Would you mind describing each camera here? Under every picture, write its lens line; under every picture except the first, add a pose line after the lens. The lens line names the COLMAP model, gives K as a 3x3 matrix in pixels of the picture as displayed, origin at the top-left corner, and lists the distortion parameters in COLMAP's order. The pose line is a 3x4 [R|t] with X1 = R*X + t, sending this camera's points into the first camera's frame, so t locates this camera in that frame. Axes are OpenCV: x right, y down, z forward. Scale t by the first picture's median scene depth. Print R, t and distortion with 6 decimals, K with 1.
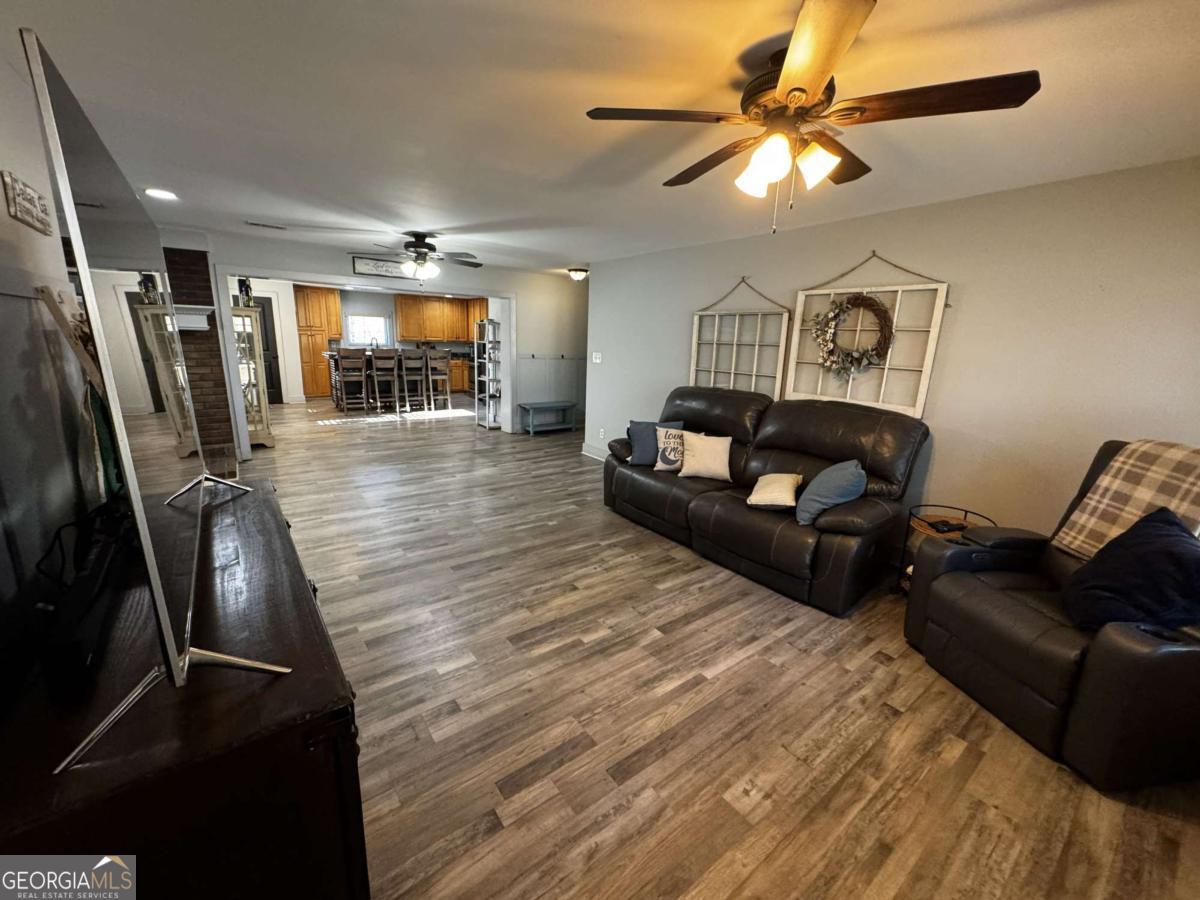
lens RADIAL K [[487.9, 0, 607.2], [0, 487.9, 431.4], [0, 0, 1]] dist [0.001806, 0.000067]
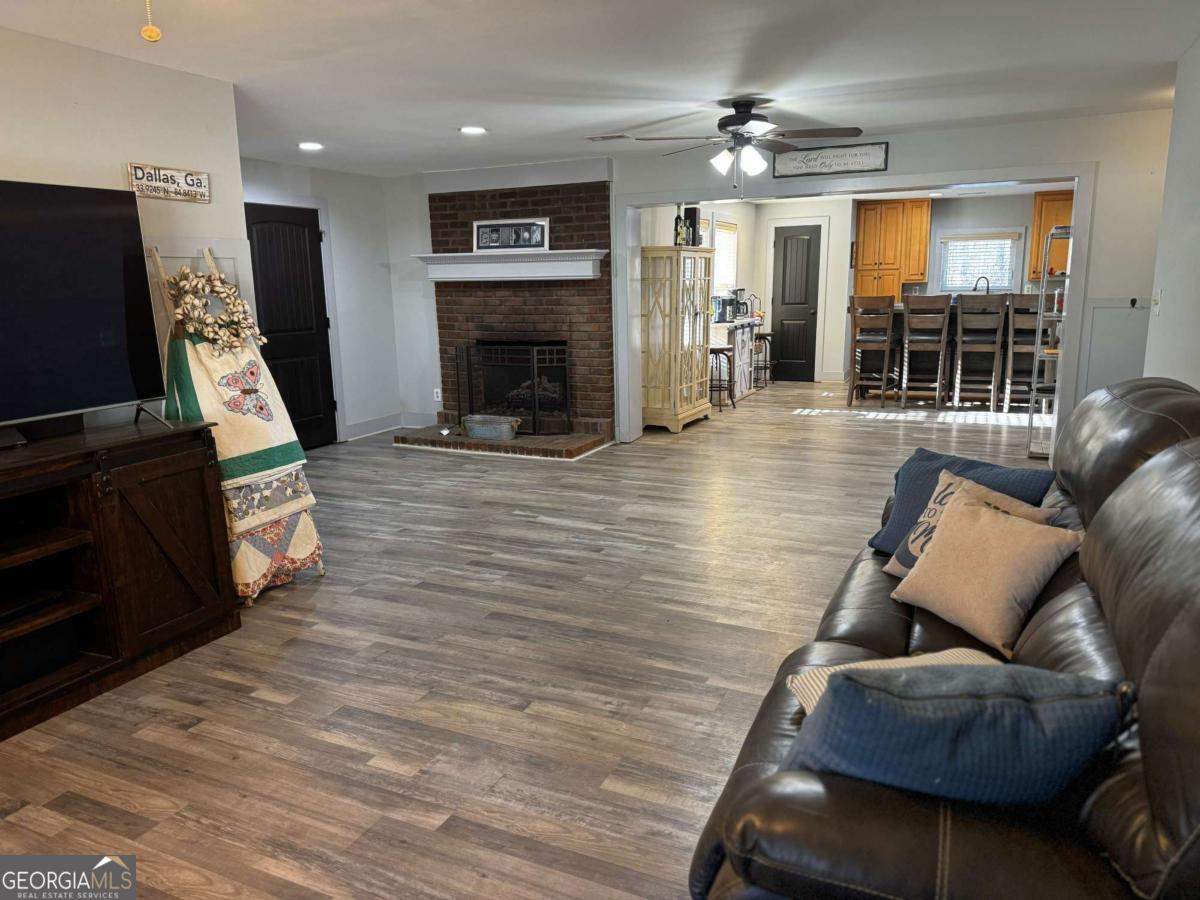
lens RADIAL K [[844.8, 0, 600.0], [0, 844.8, 450.0], [0, 0, 1]] dist [0.061994, -0.069667]
pose [[0.450311, 0.131982, -0.883063, 0.612451], [-0.128664, 0.988284, 0.082096, -0.049280], [0.883553, 0.076650, 0.462017, 0.461358]]
